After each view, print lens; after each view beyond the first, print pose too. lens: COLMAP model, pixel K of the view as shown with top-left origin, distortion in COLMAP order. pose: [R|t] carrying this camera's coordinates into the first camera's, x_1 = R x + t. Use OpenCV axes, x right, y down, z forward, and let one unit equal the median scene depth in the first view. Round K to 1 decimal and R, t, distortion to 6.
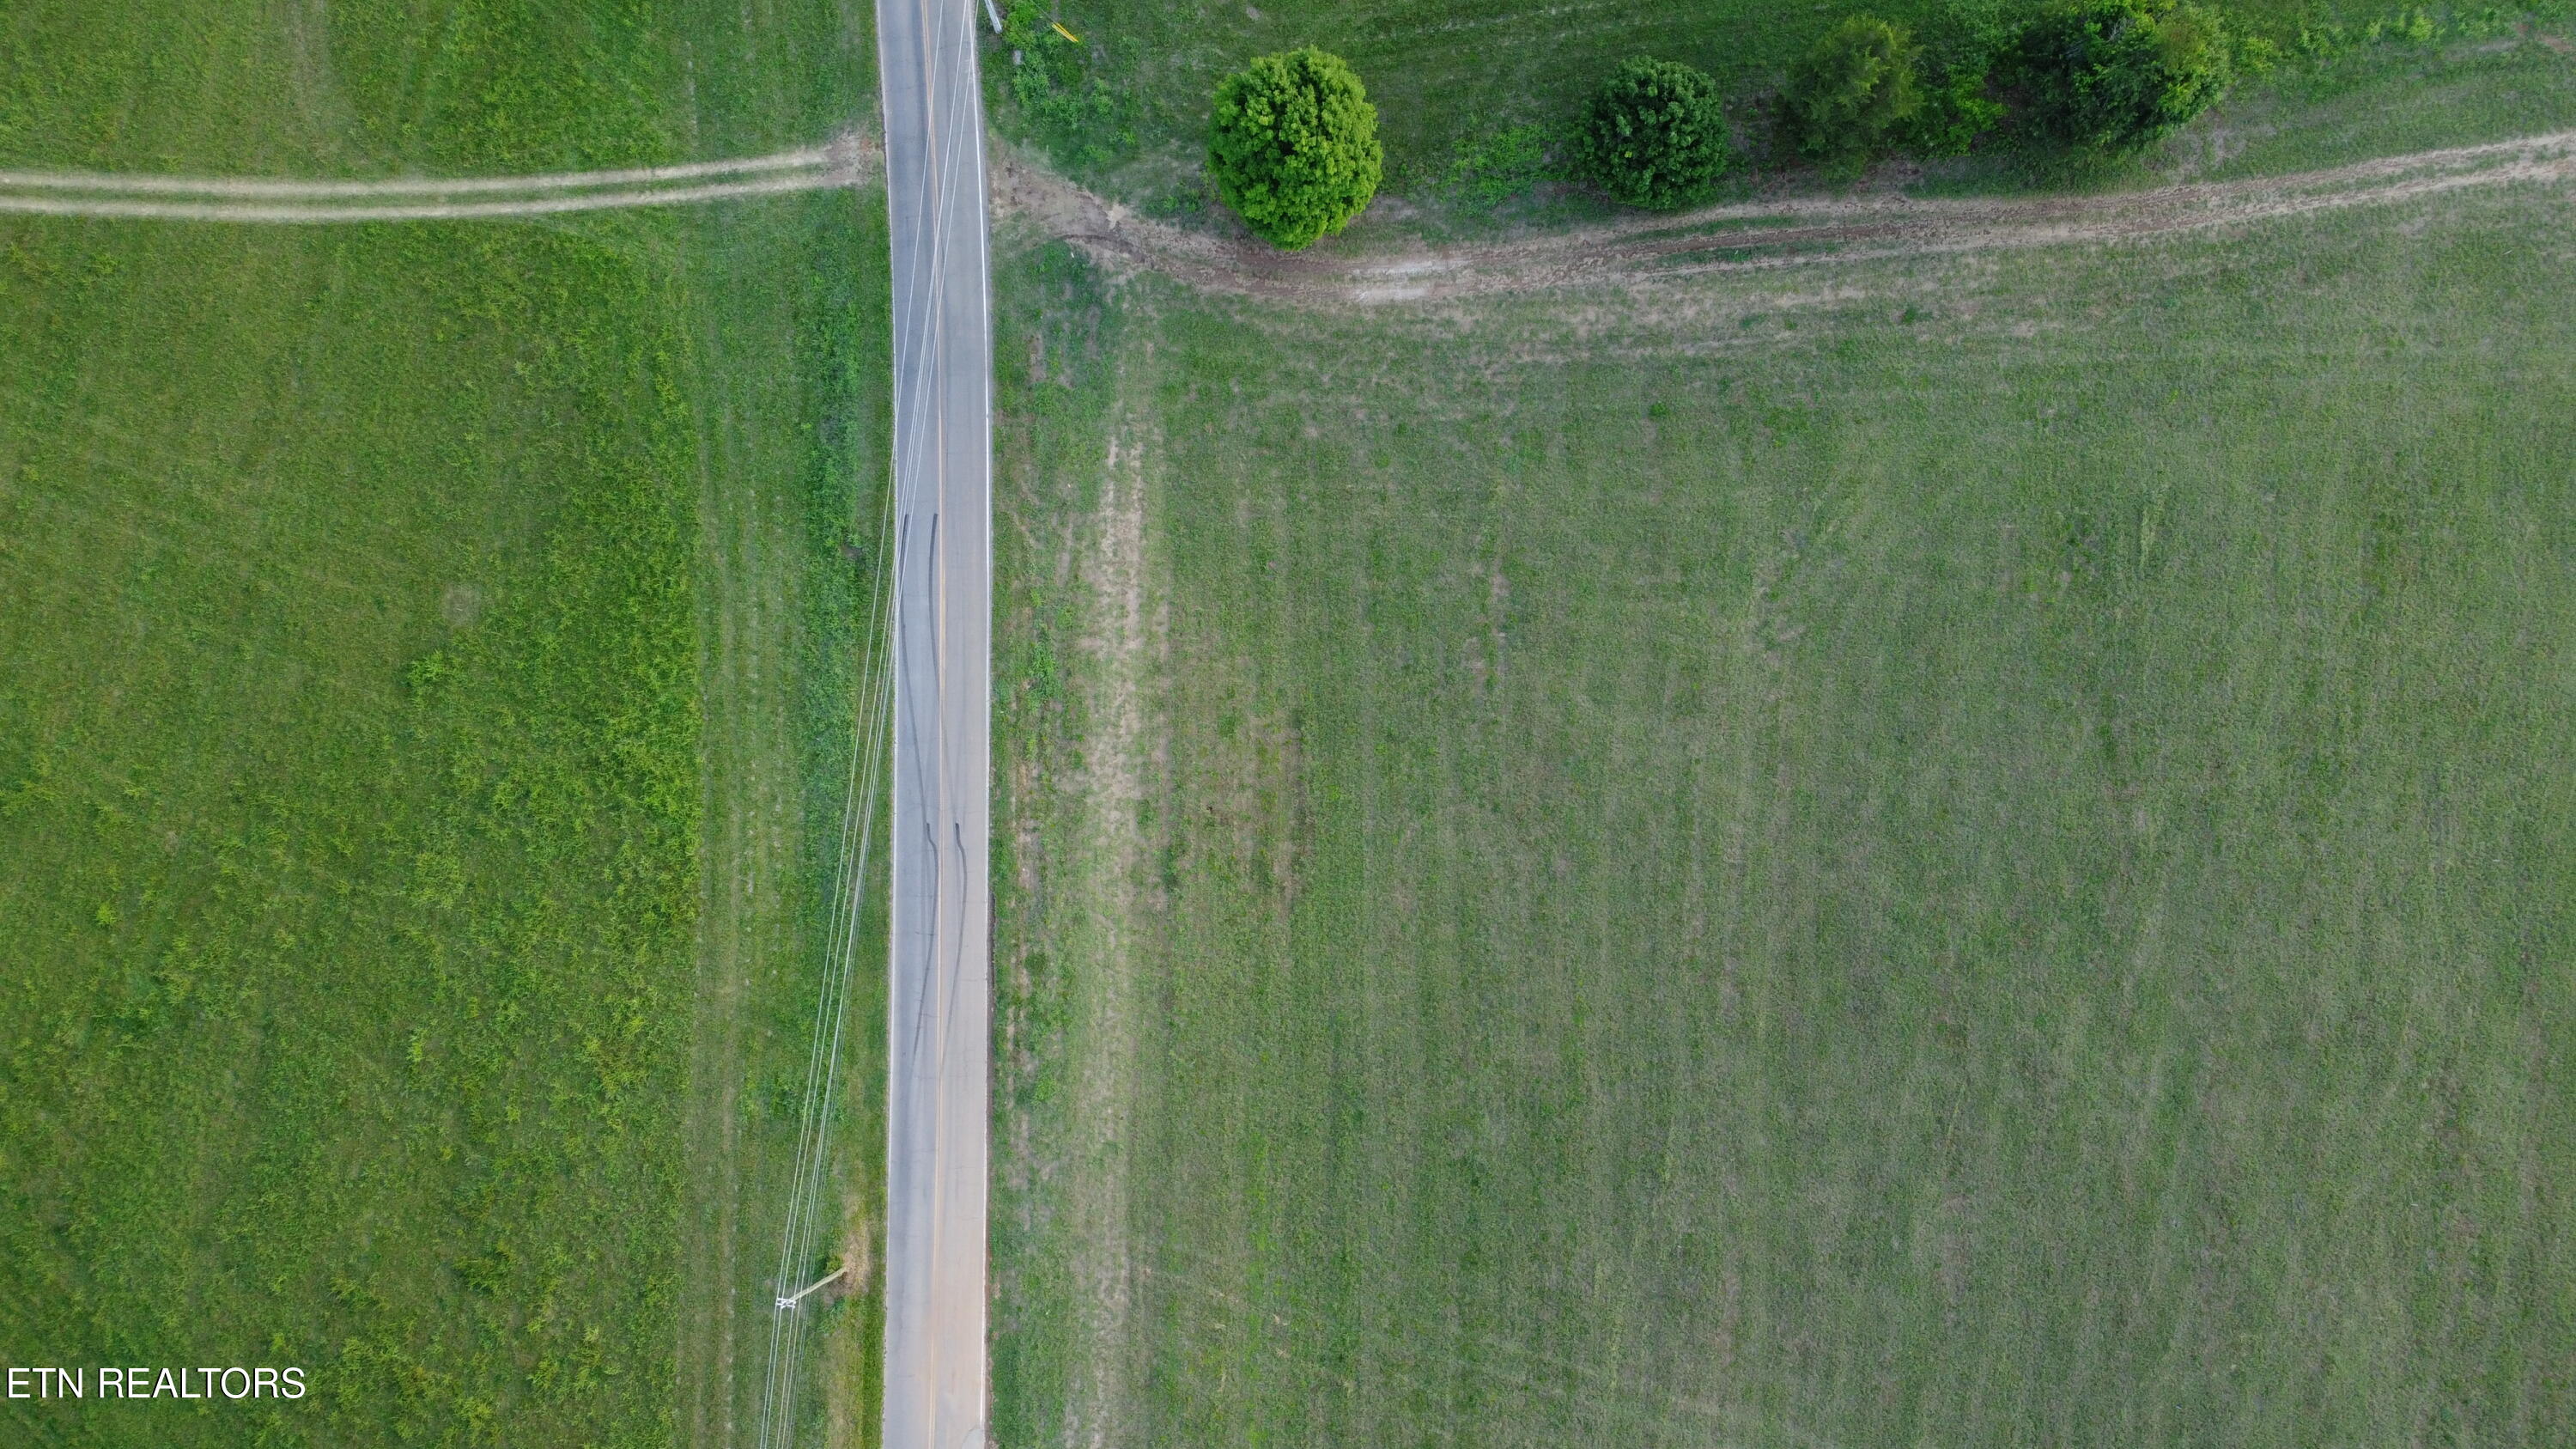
lens RADIAL K [[1955.6, 0, 1289.2], [0, 1955.6, 732.5], [0, 0, 1]] dist [0.000231, -0.004381]
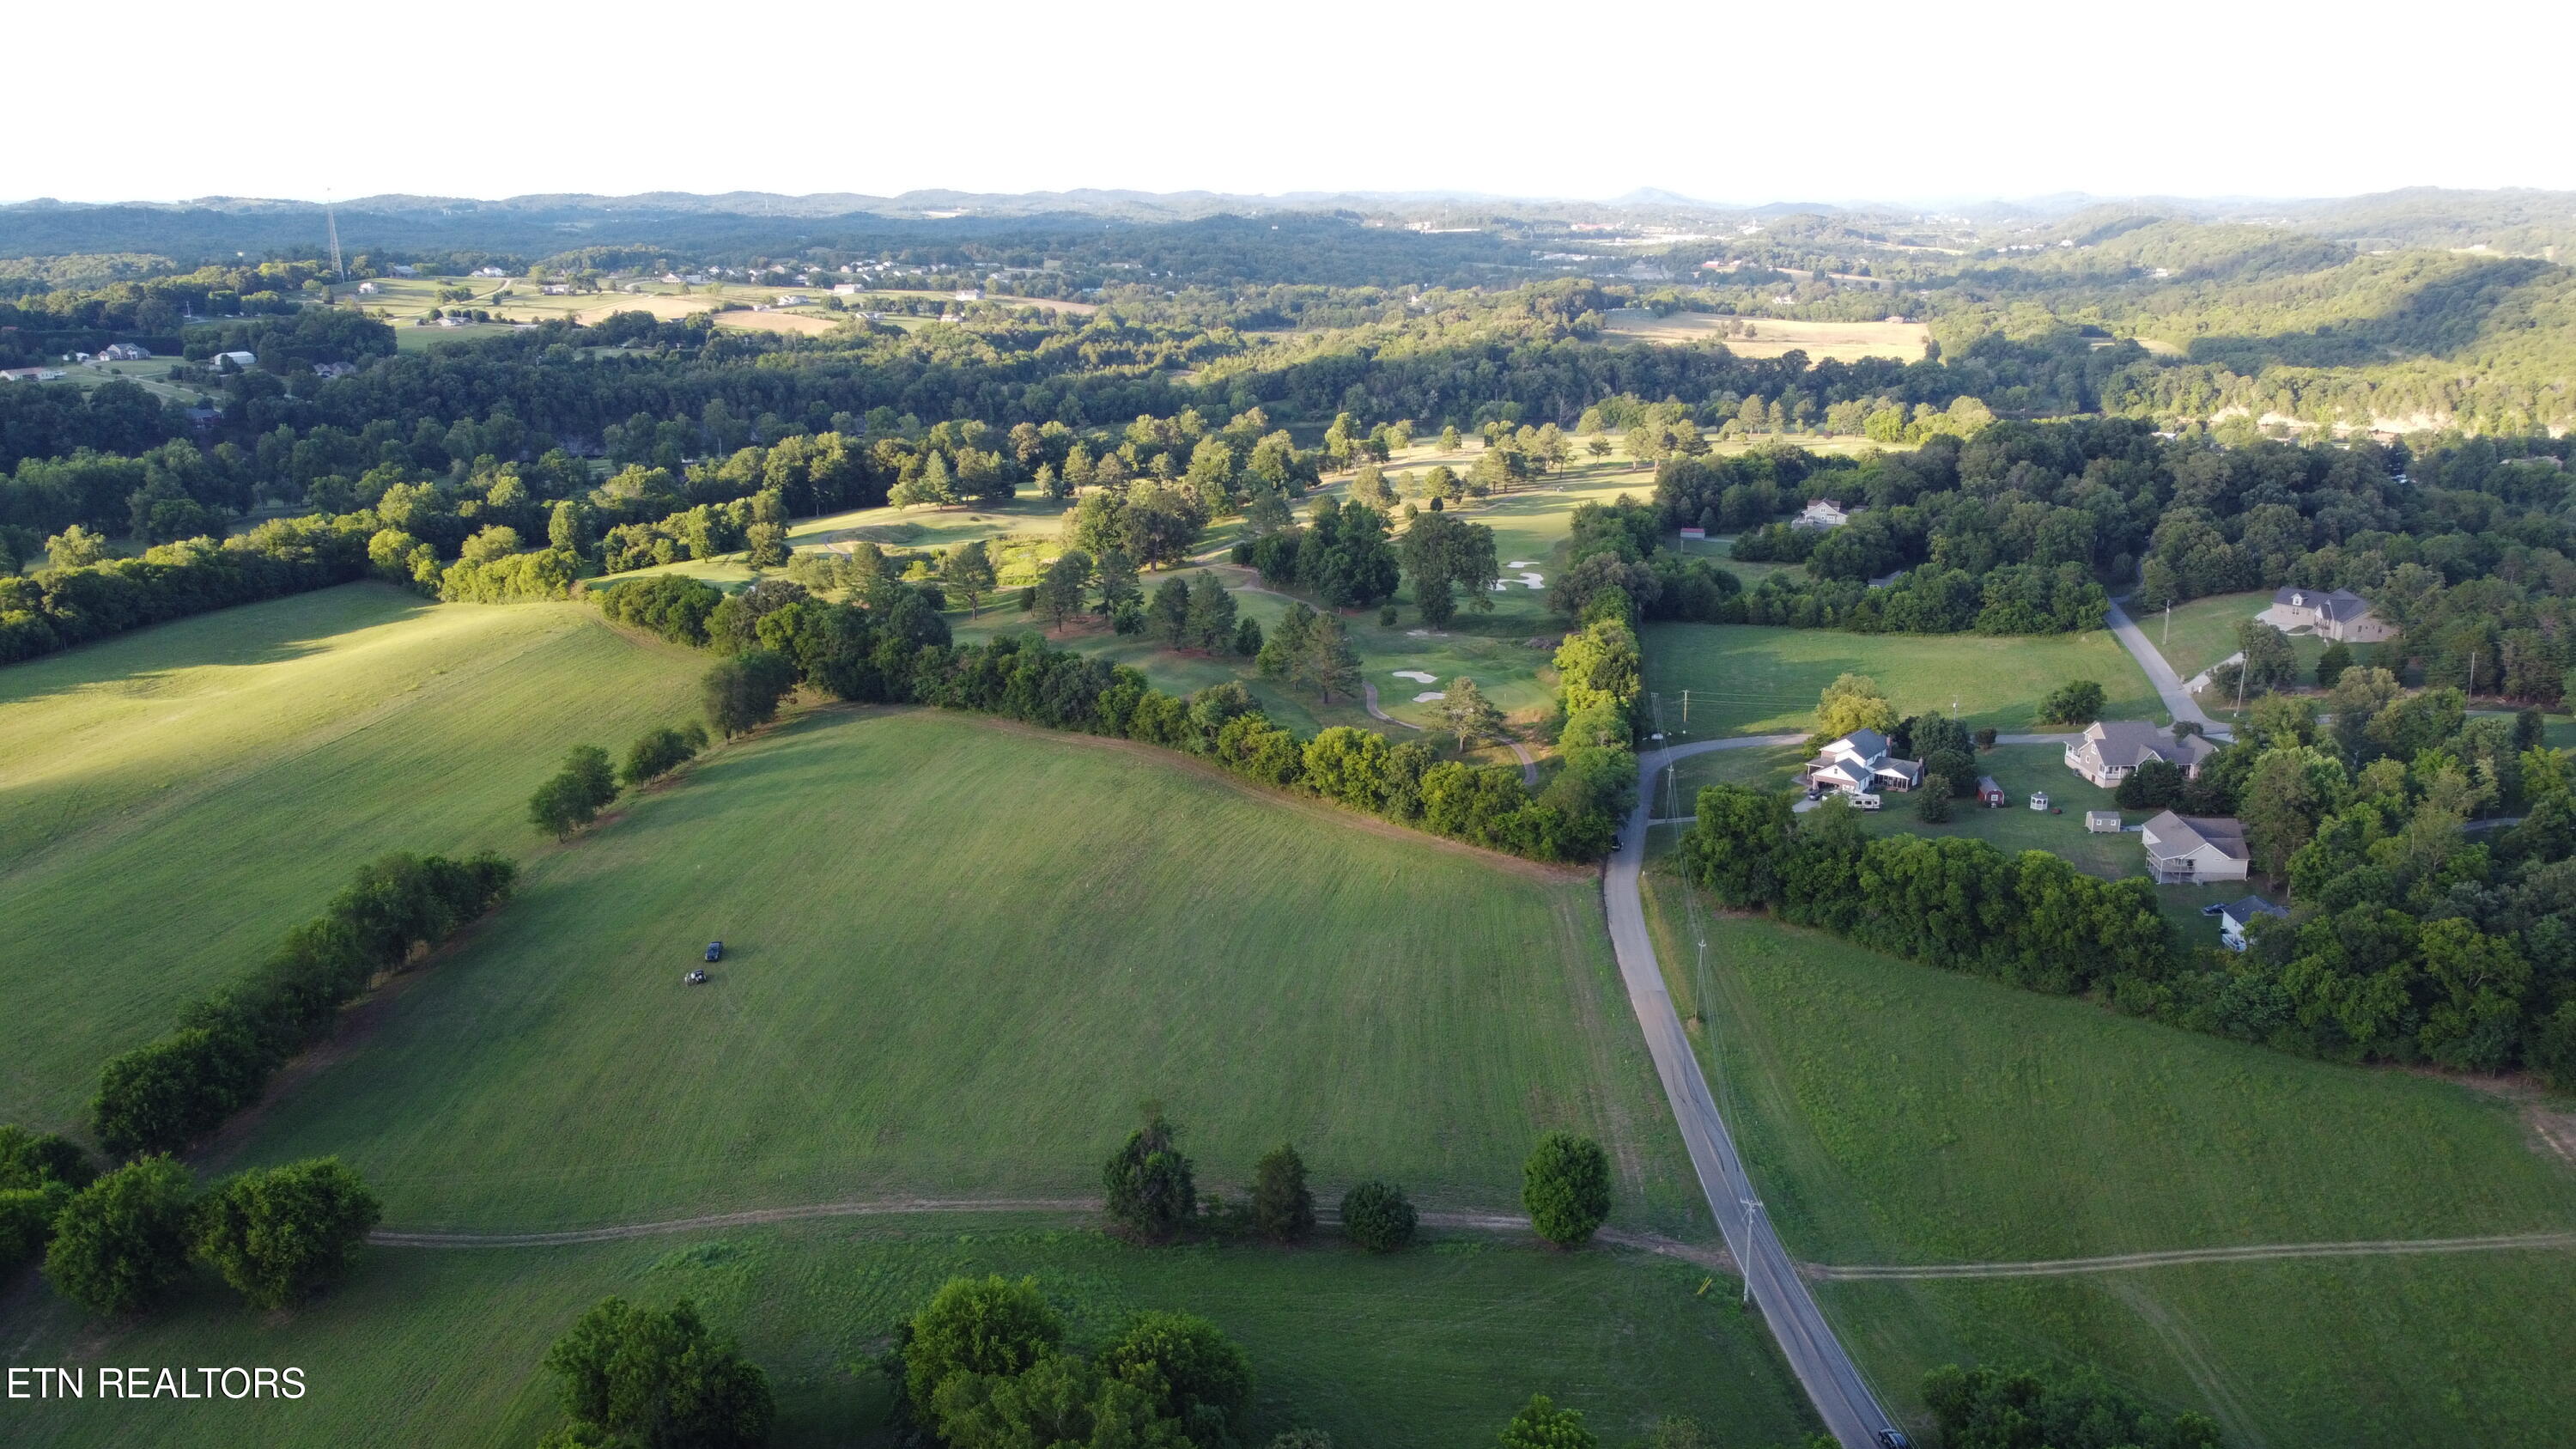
lens RADIAL K [[1955.6, 0, 1270.5], [0, 1955.6, 712.2], [0, 0, 1]] dist [0.000231, -0.004381]
pose [[-0.999142, 0.001134, 0.041399, 0.211812], [0.040926, -0.126043, 0.991180, -2.139959], [0.006342, 0.992024, 0.125888, 0.268742]]
